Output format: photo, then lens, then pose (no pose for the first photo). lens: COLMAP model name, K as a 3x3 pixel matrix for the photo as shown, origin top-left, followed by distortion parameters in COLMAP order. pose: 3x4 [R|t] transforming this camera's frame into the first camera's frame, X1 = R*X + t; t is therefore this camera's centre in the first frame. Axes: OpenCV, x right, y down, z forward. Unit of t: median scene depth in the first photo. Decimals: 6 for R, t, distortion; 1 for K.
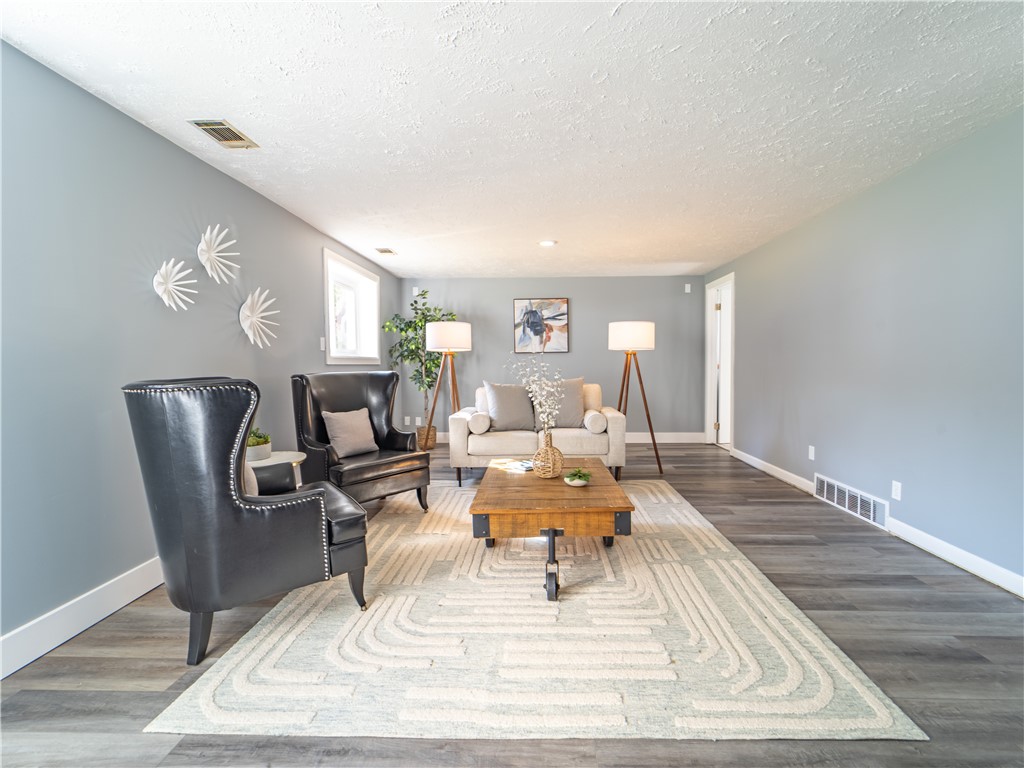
lens RADIAL K [[481.8, 0, 512.0], [0, 481.8, 384.0], [0, 0, 1]] dist [0.003910, -0.000568]
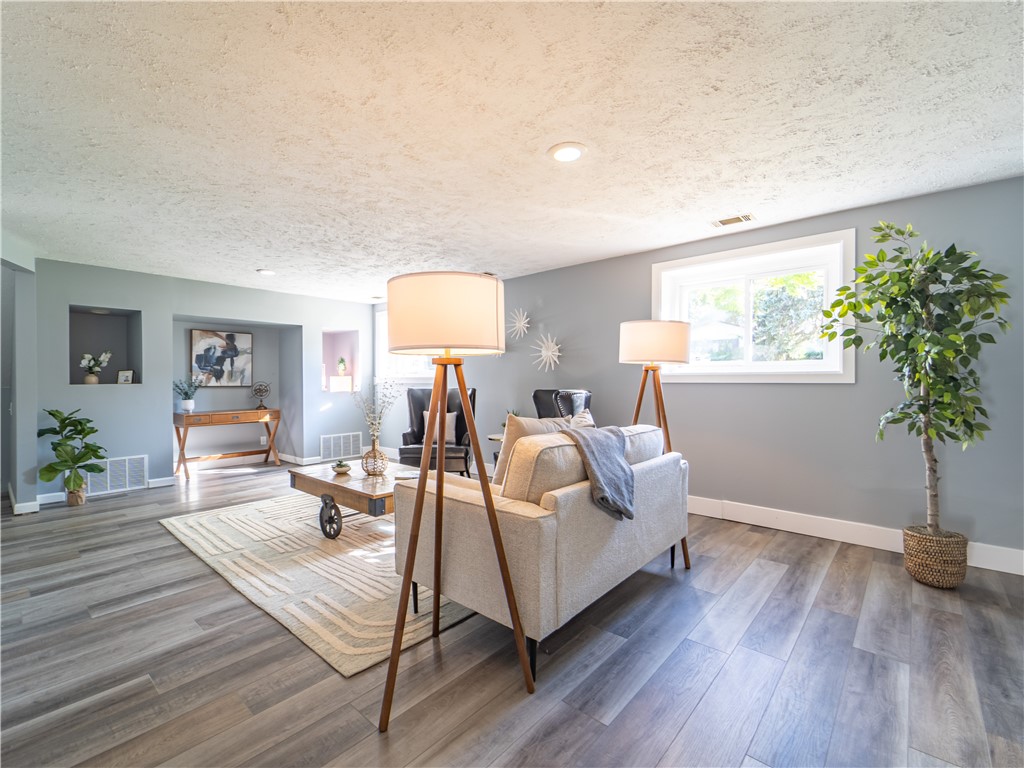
lens RADIAL K [[434.7, 0, 487.1], [0, 434.7, 375.6], [0, 0, 1]] dist [-0.012317, 0.000282]
pose [[-0.631756, -0.000275, -0.775167, 0.793066], [-0.026717, 0.999414, 0.021420, -0.098529], [0.774707, 0.034242, -0.631393, 1.986471]]
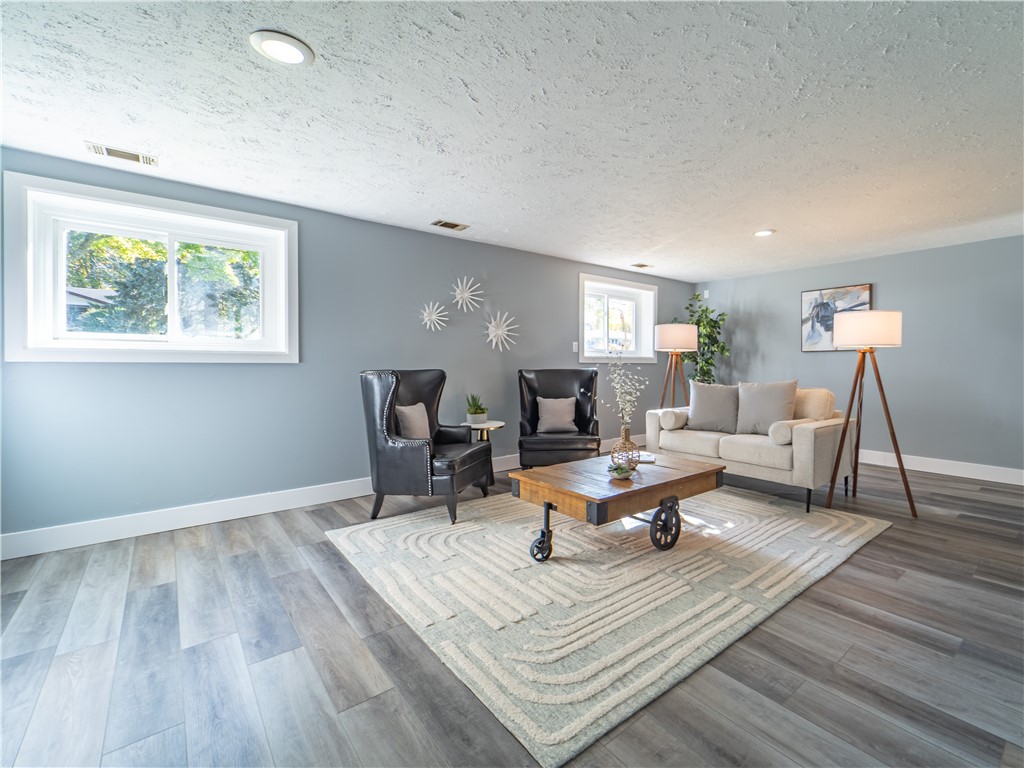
lens RADIAL K [[463.5, 0, 552.4], [0, 463.5, 364.7], [0, 0, 1]] dist [0.003743, -0.000234]
pose [[0.661518, 0.010459, -0.749856, 0.759788], [-0.038856, 0.999038, -0.020345, -0.011238], [0.748922, 0.042595, 0.661288, 0.193324]]
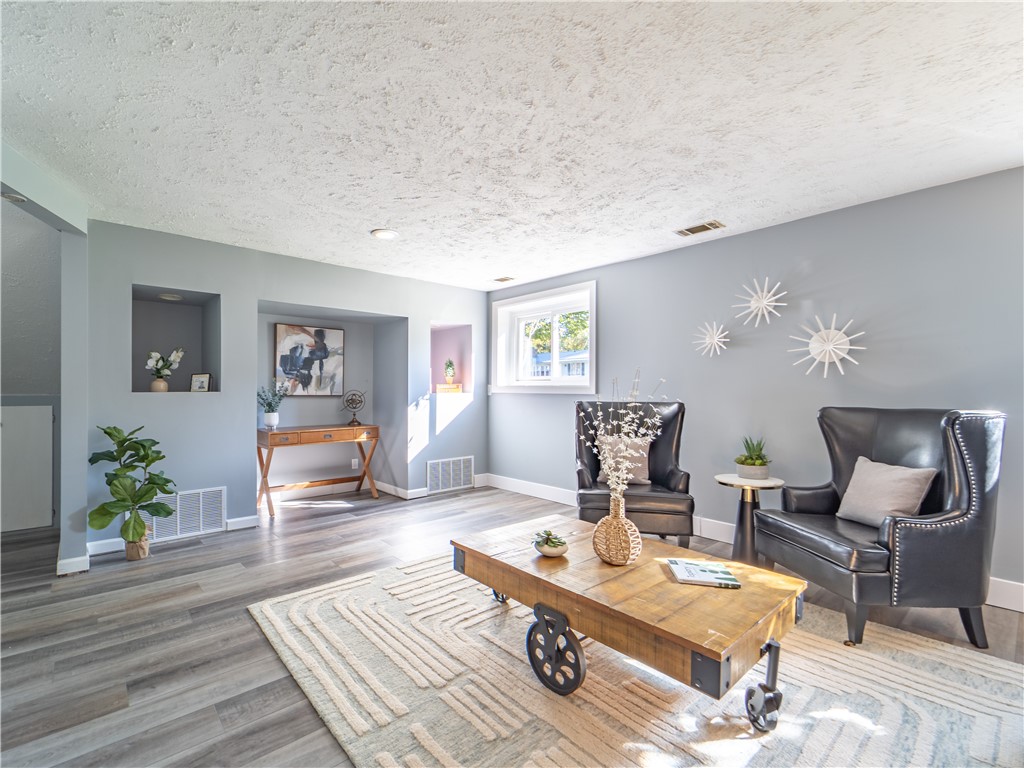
lens RADIAL K [[456.0, 0, 472.6], [0, 456.0, 383.5], [0, 0, 1]] dist [-0.002325, -0.000592]
pose [[-0.743207, -0.006901, -0.669026, 0.684165], [-0.029487, 0.999313, 0.022448, -0.071076], [0.668412, 0.036411, -0.742900, 1.373793]]
